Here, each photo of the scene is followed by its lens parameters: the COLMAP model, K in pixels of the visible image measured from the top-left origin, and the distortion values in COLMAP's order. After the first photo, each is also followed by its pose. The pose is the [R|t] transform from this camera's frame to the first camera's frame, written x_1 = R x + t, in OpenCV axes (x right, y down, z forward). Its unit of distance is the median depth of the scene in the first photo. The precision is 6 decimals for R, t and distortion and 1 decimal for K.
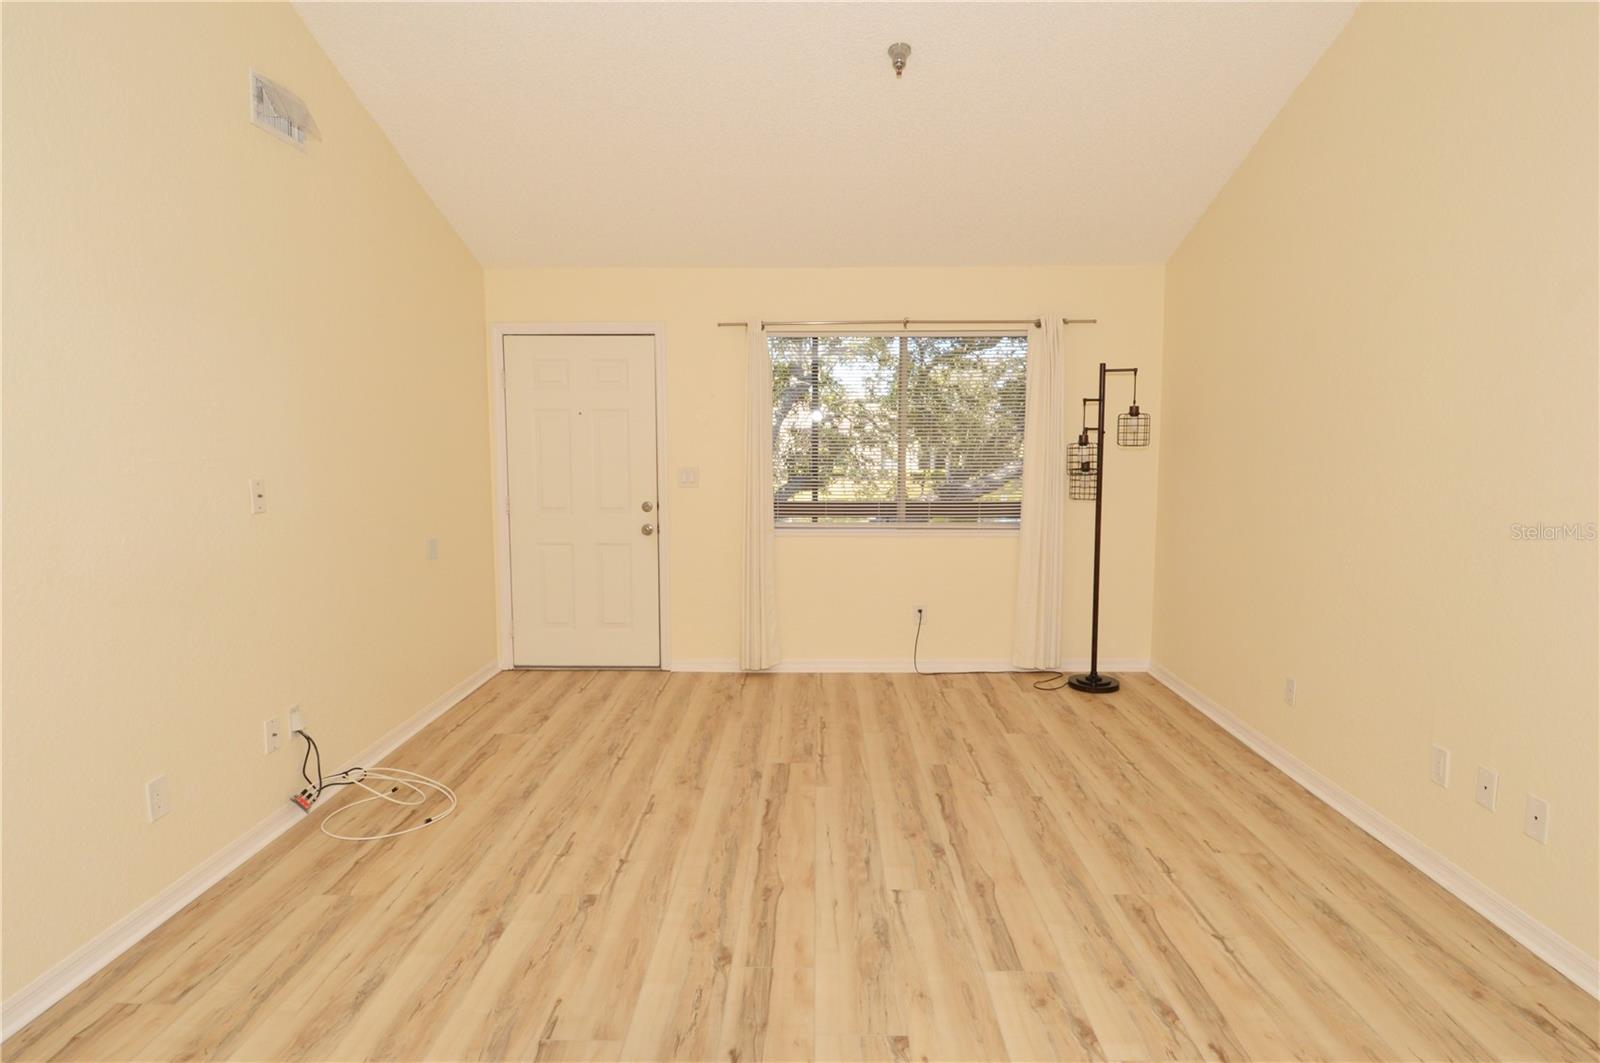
lens RADIAL K [[889.1, 0, 802.4], [0, 889.1, 526.1], [0, 0, 1]] dist [0.015801, -0.027566]
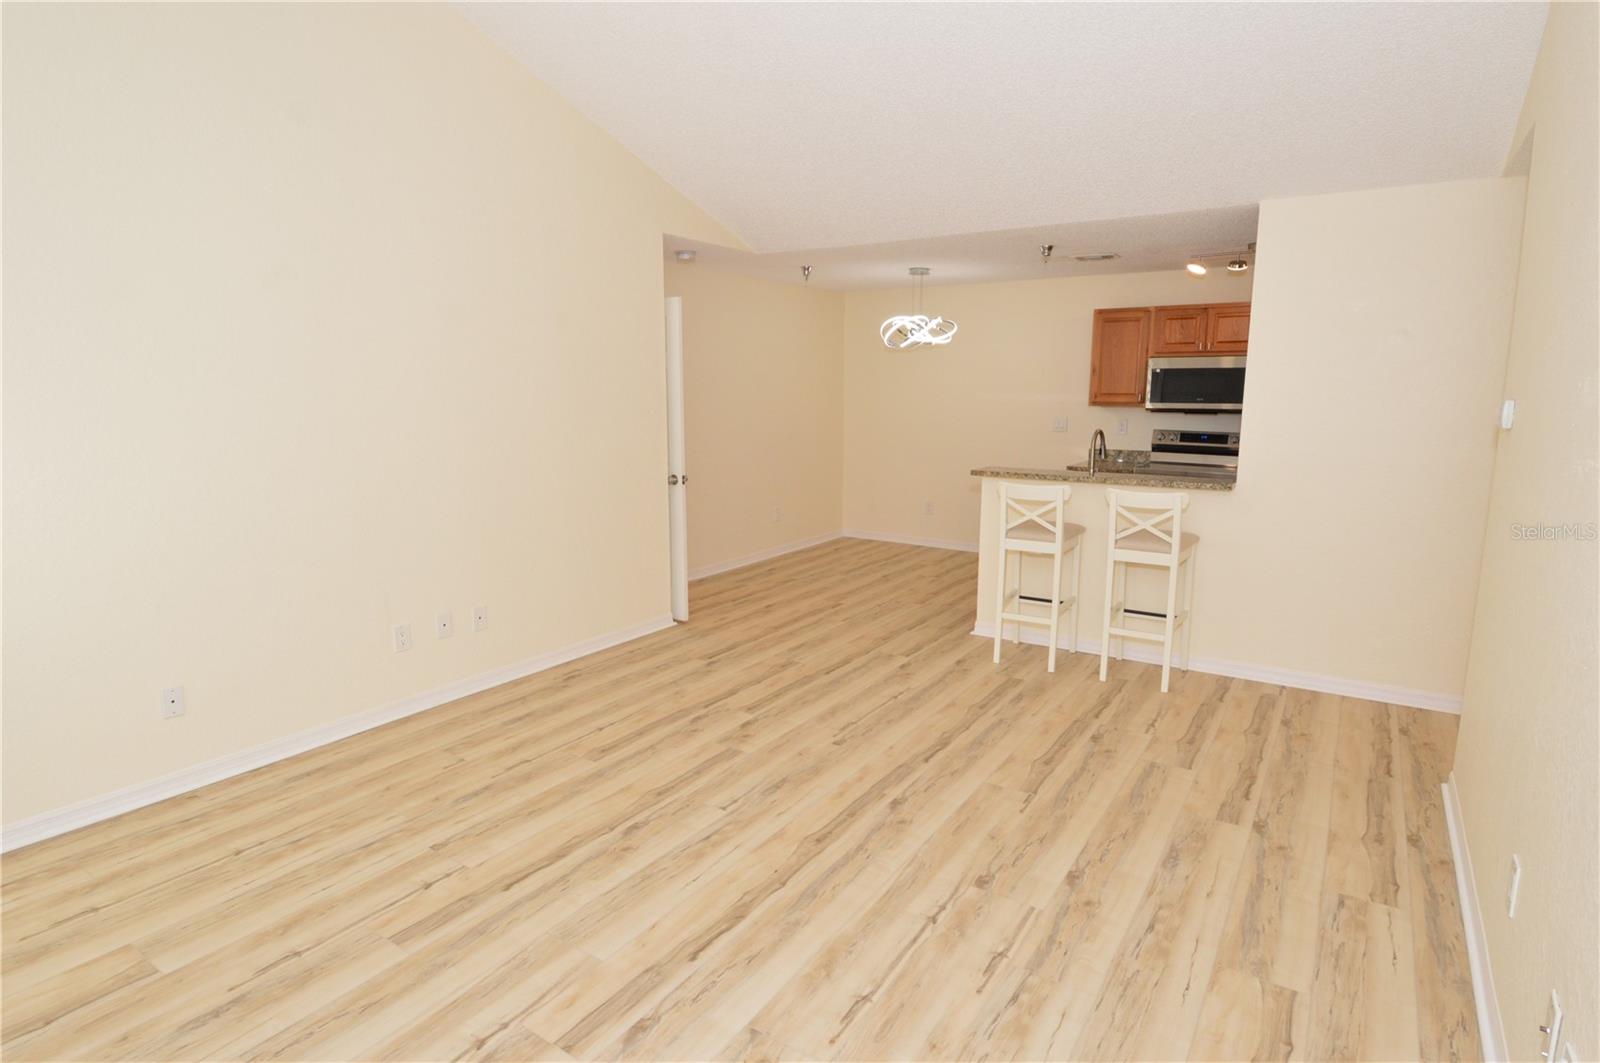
lens RADIAL K [[849.9, 0, 804.0], [0, 849.9, 522.7], [0, 0, 1]] dist [0.015588, -0.026769]
pose [[-0.844747, -0.086727, 0.528093, -0.467260], [0.051403, 0.969070, 0.241373, -0.180637], [-0.532692, 0.231045, -0.814161, 1.552606]]
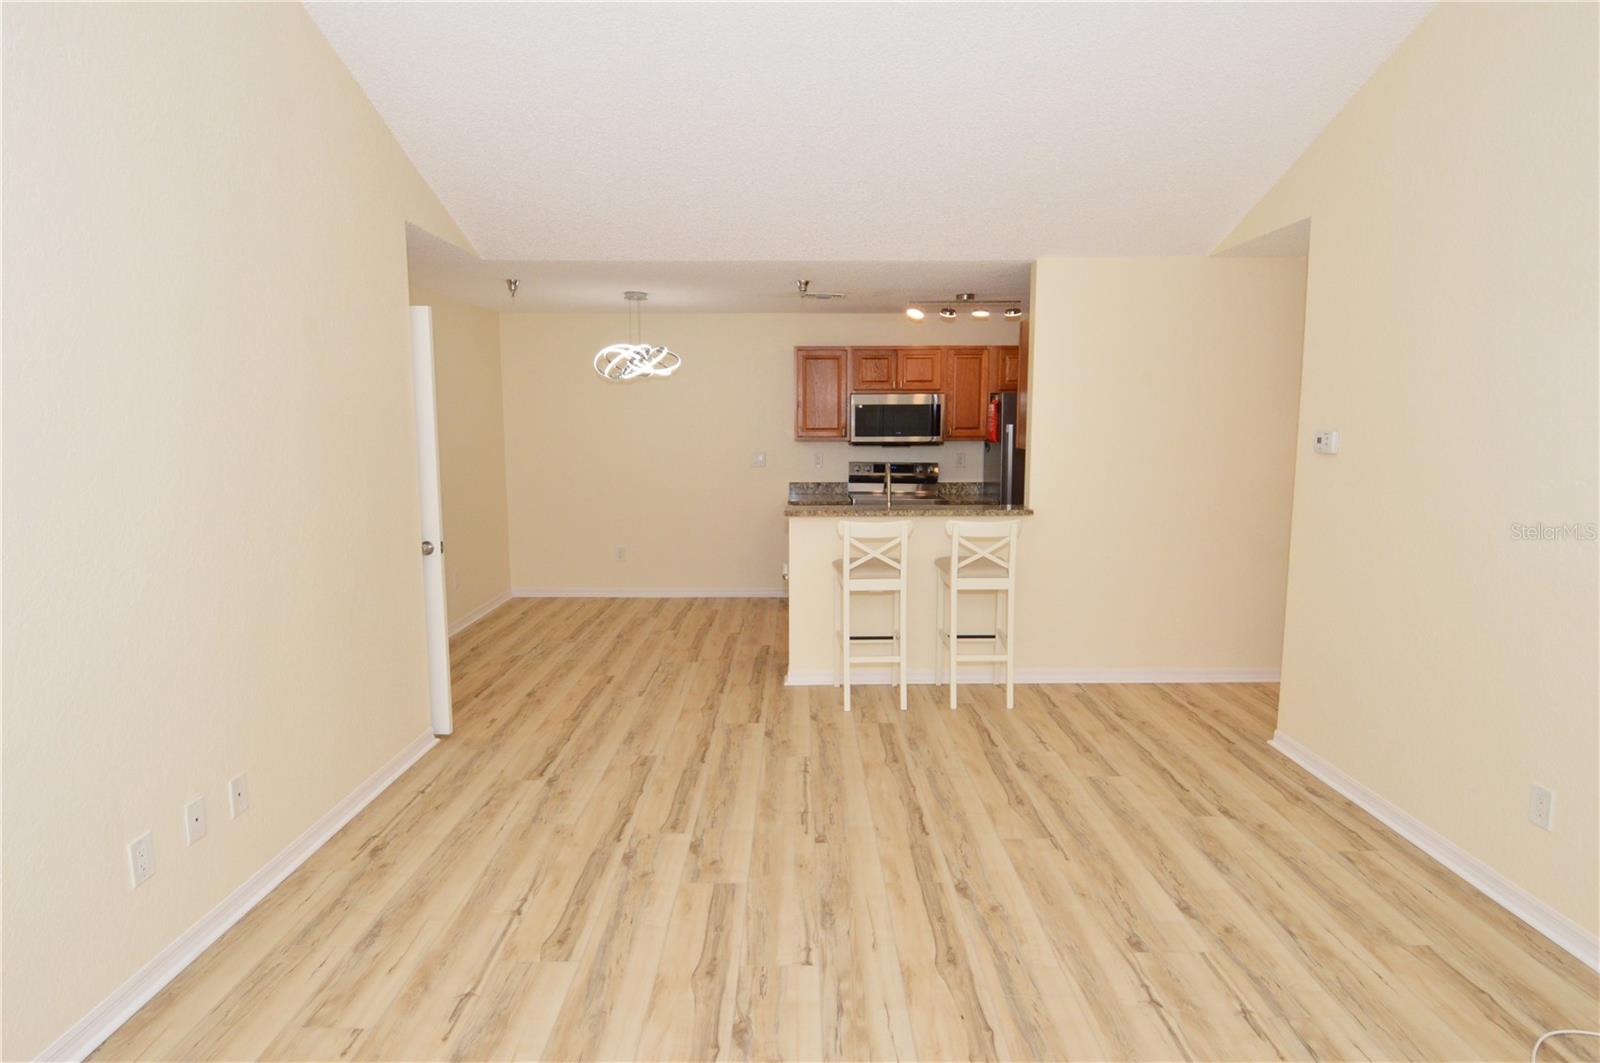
lens RADIAL K [[861.9, 0, 801.4], [0, 861.9, 520.9], [0, 0, 1]] dist [0.017608, -0.029866]
pose [[-0.999795, 0.004544, -0.019732, 0.112699], [0.000196, 0.976620, 0.214972, -0.184456], [0.020248, 0.214924, -0.976421, 1.551930]]
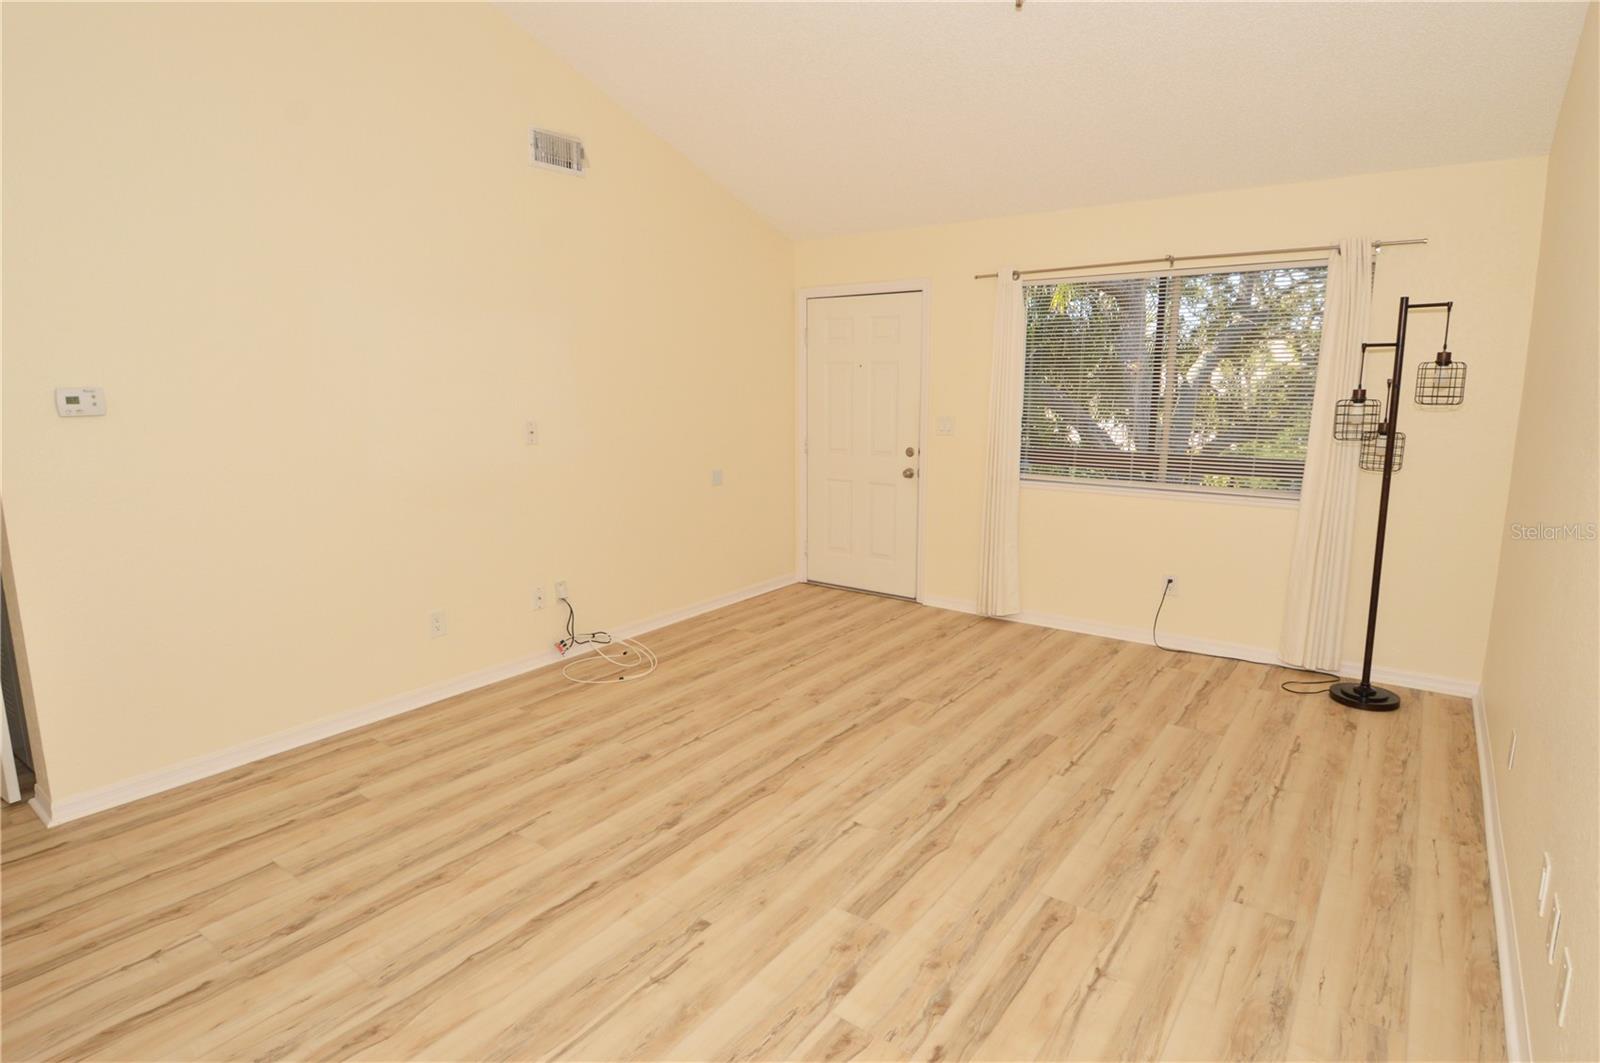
lens RADIAL K [[846.0, 0, 803.3], [0, 846.0, 523.7], [0, 0, 1]] dist [0.017388, -0.027763]
pose [[0.816776, 0.097943, -0.568580, 0.532273], [-0.055991, 0.994290, 0.090844, -0.035454], [0.574231, -0.042364, 0.817596, 0.125926]]
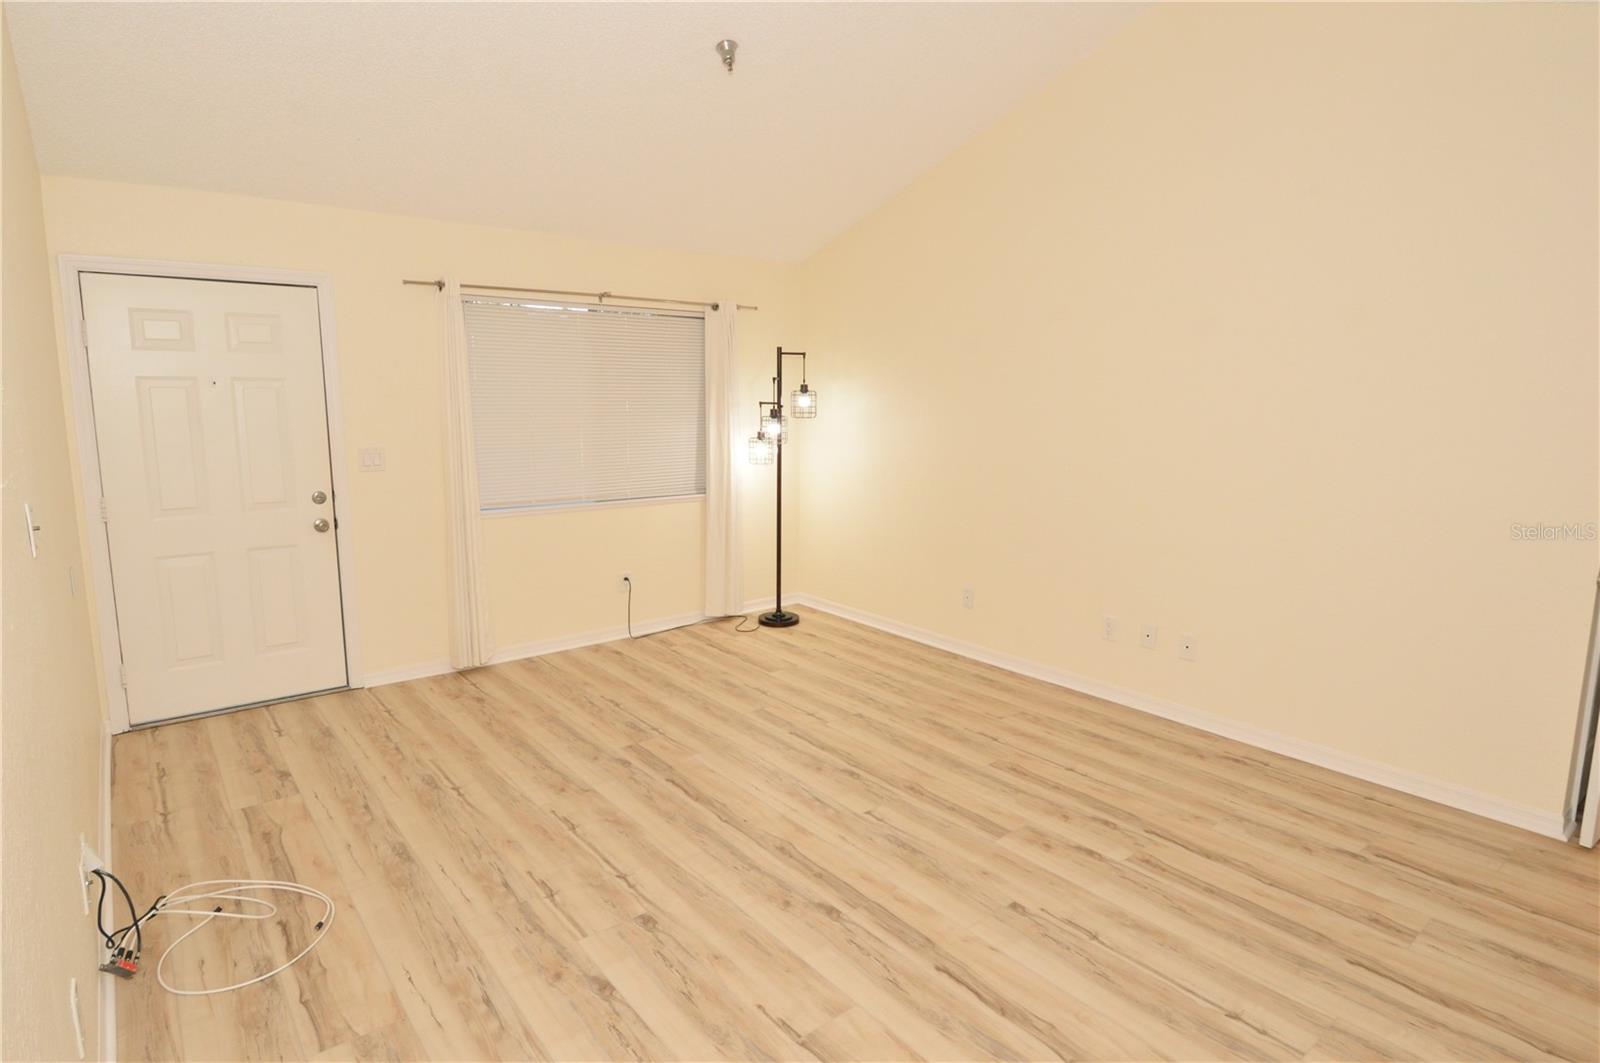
lens RADIAL K [[849.9, 0, 804.0], [0, 849.9, 522.7], [0, 0, 1]] dist [0.015588, -0.026769]
pose [[0.767611, -0.091965, 0.634284, -0.561068], [0.060009, 0.995617, 0.071732, -0.047921], [-0.638100, -0.016999, 0.769766, 0.178166]]
